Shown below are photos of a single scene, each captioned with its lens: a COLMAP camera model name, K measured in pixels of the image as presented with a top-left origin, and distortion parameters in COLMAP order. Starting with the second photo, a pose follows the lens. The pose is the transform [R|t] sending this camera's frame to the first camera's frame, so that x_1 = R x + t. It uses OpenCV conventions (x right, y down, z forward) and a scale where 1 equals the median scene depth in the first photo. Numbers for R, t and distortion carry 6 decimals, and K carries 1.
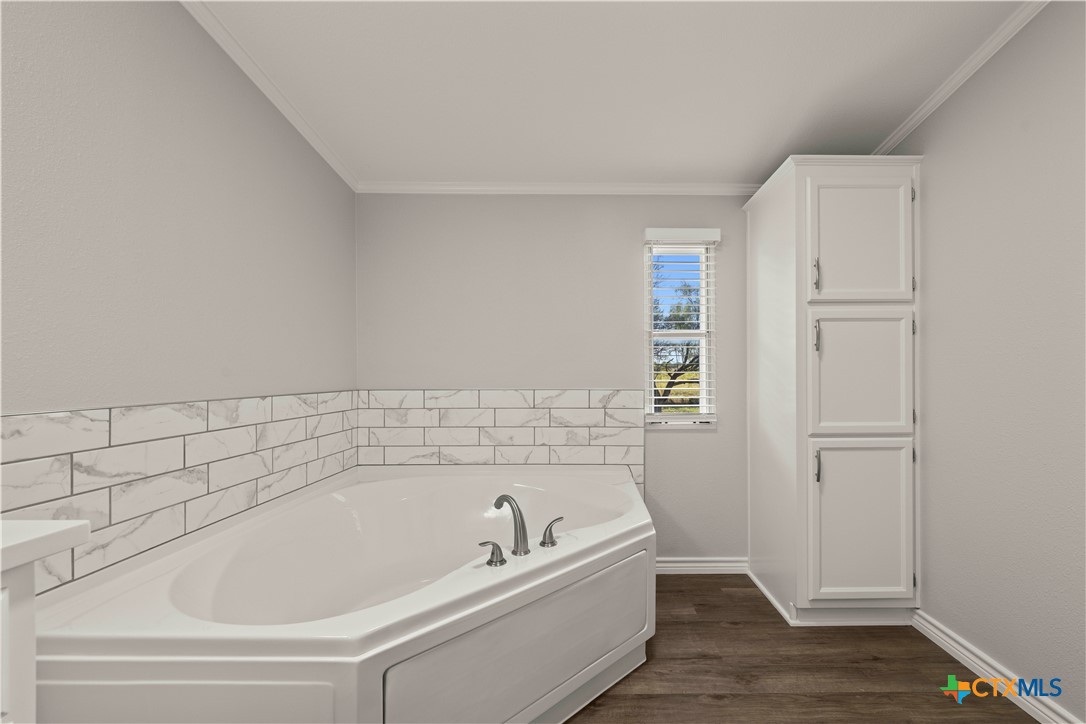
lens RADIAL K [[429.5, 0, 592.2], [0, 429.5, 378.9], [0, 0, 1]] dist [0.000311, 0.000482]
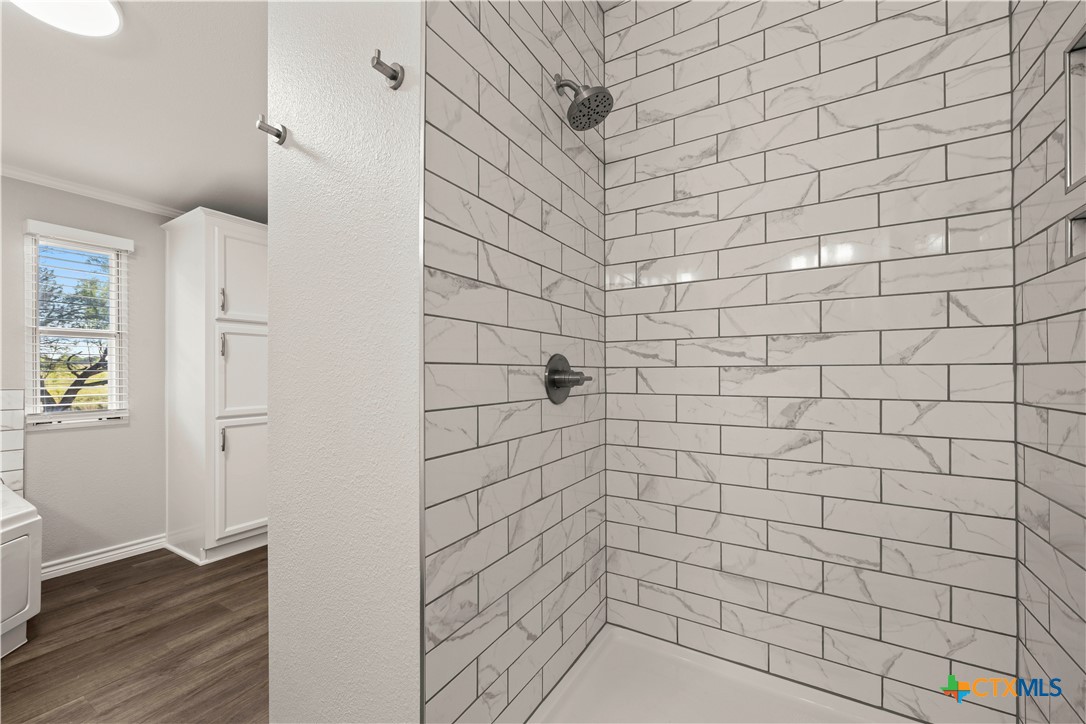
lens RADIAL K [[429.5, 0, 547.1], [0, 429.5, 370.4], [0, 0, 1]] dist [0.000311, 0.000482]
pose [[0.533967, 0.005148, 0.845490, -0.064768], [0.008286, 0.999902, -0.011320, 0.004649], [-0.845465, 0.013050, 0.533872, -0.474833]]
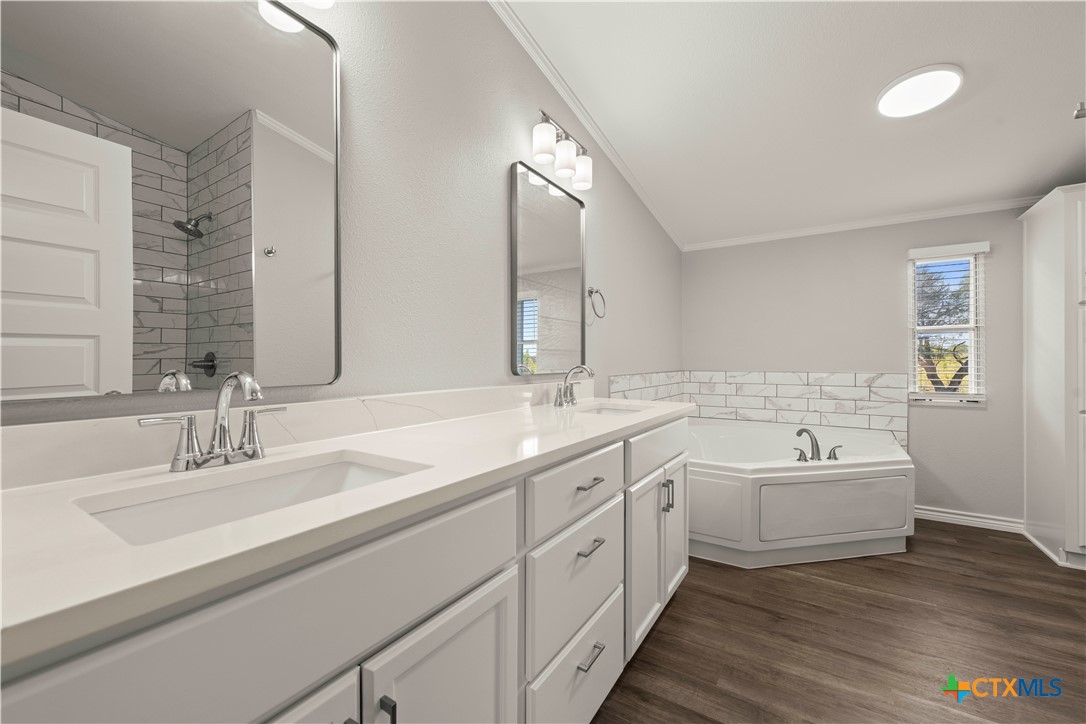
lens RADIAL K [[429.5, 0, 549.2], [0, 429.5, 361.1], [0, 0, 1]] dist [0.000311, 0.000482]
pose [[0.828162, 0.001324, -0.560487, -0.048183], [-0.005783, 0.999964, -0.006184, 0.002007], [0.560459, 0.008363, 0.828140, -0.682745]]
